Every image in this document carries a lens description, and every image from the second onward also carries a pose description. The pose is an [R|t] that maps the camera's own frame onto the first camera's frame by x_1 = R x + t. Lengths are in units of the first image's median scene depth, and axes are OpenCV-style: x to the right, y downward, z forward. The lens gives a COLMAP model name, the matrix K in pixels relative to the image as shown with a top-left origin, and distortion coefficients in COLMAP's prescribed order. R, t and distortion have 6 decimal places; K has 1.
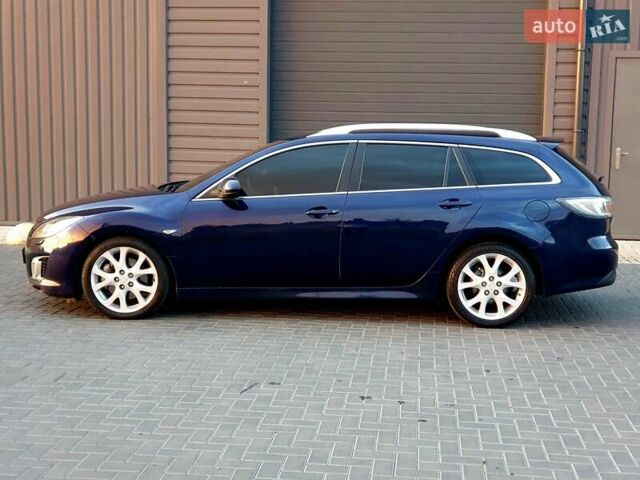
lens RADIAL K [[933.1, 0, 320.0], [0, 933.1, 240.0], [0, 0, 1]] dist [0.064994, -0.096635]
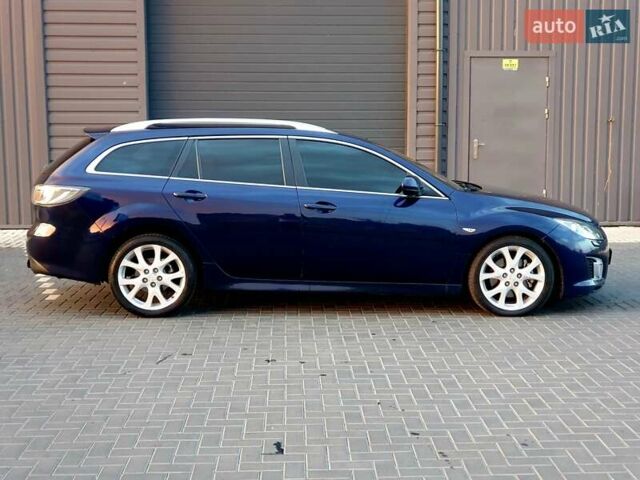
lens RADIAL K [[933.1, 0, 320.0], [0, 933.1, 240.0], [0, 0, 1]] dist [0.064994, -0.096635]
pose [[0.989238, -0.036815, 0.141610, -0.046982], [0.036922, 0.999316, 0.001878, 0.023871], [-0.141583, 0.003371, 0.989921, -0.124790]]
